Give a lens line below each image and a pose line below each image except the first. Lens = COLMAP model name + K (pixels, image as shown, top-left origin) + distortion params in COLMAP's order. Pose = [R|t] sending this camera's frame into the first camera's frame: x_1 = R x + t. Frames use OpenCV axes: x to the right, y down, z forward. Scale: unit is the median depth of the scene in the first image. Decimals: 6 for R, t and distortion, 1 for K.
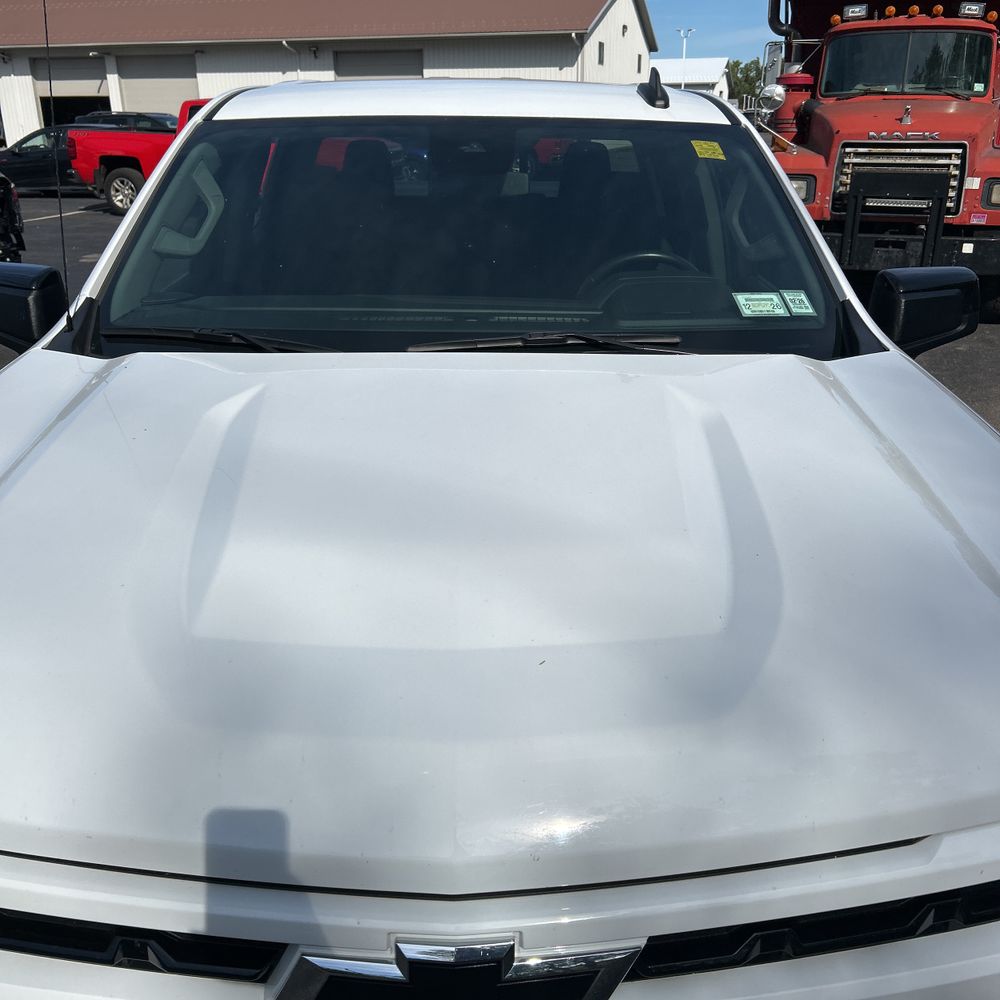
lens RADIAL K [[975.3, 0, 512.7], [0, 975.3, 501.1], [0, 0, 1]] dist [0.062453, -0.073741]
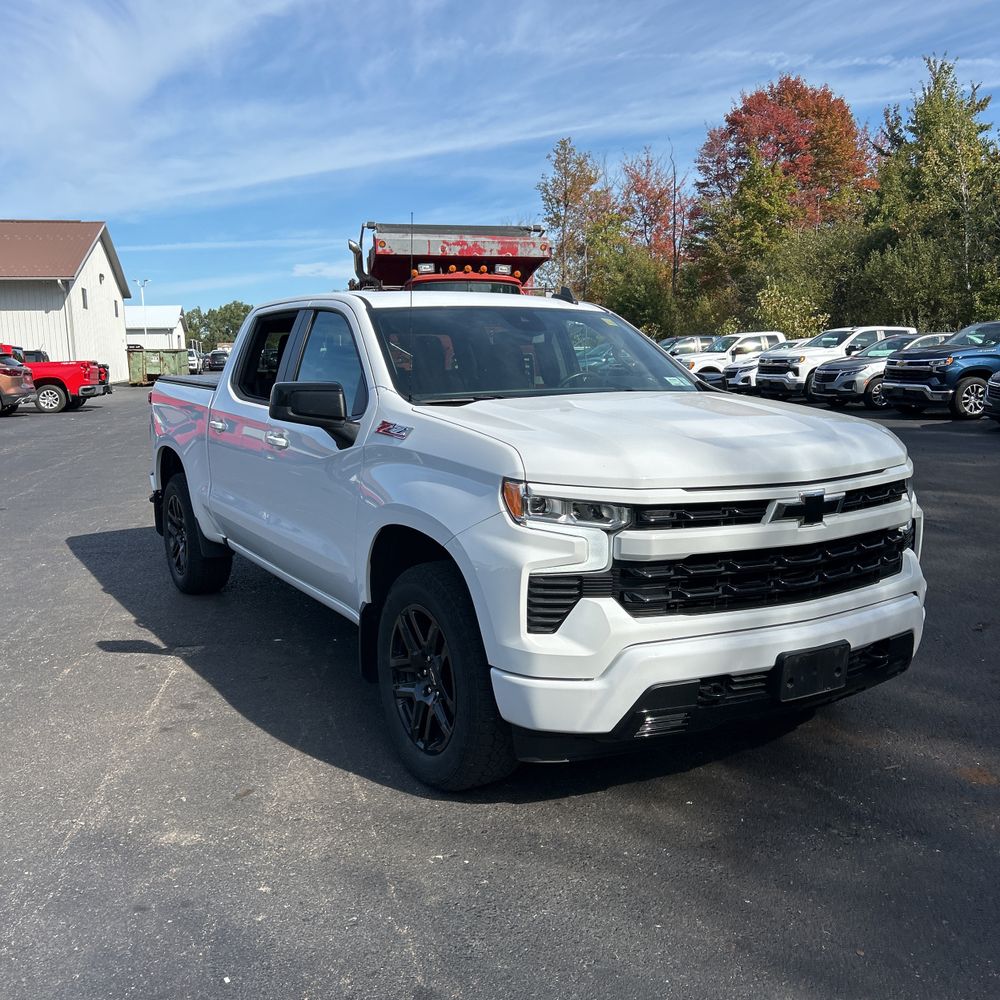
lens RADIAL K [[972.9, 0, 500.6], [0, 972.9, 515.7], [0, 0, 1]] dist [0.066437, -0.075453]
pose [[0.872583, -0.090185, 0.480068, -0.259653], [0.189801, 0.968179, -0.163108, 0.084134], [-0.450082, 0.233443, 0.861934, -0.145534]]
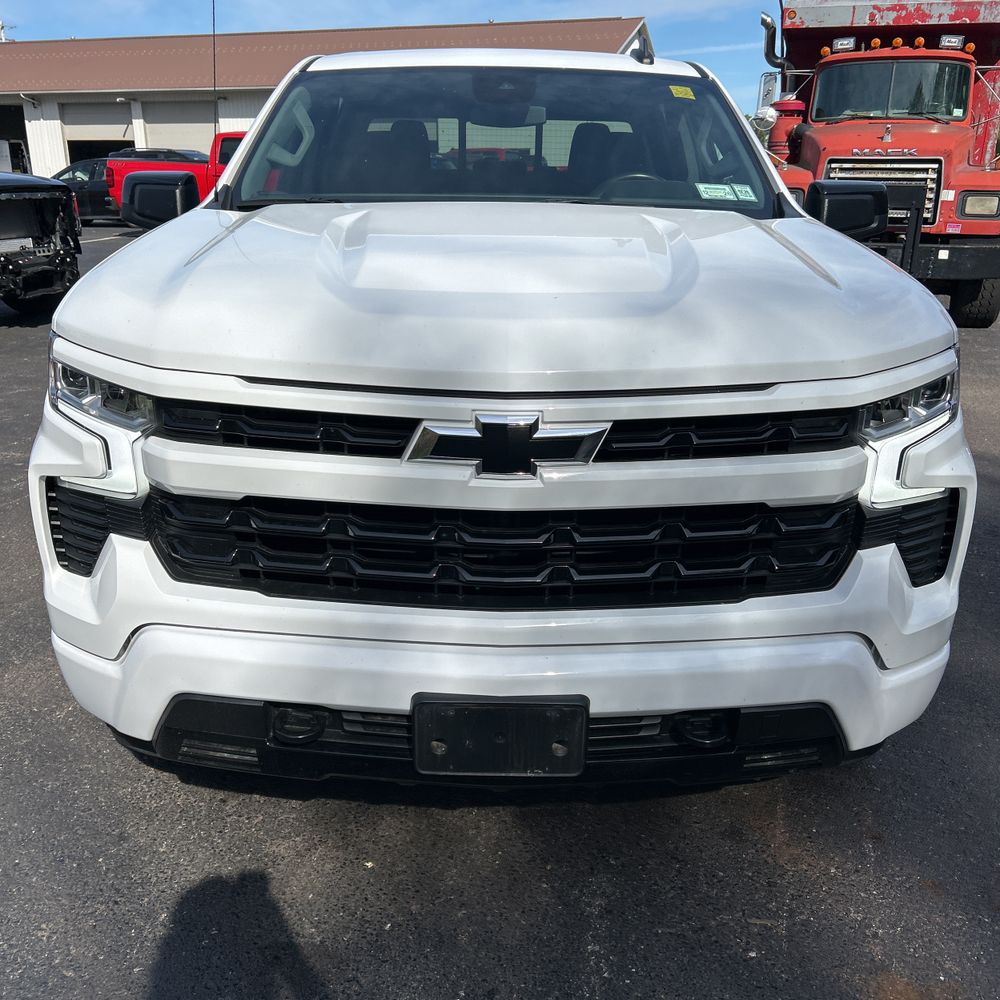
lens RADIAL K [[972.9, 0, 500.6], [0, 972.9, 515.7], [0, 0, 1]] dist [0.066437, -0.075453]
pose [[0.999737, 0.013412, -0.018601, -0.003214], [-0.013990, 0.999411, -0.031323, 0.065055], [0.018170, 0.031575, 0.999336, -0.077545]]
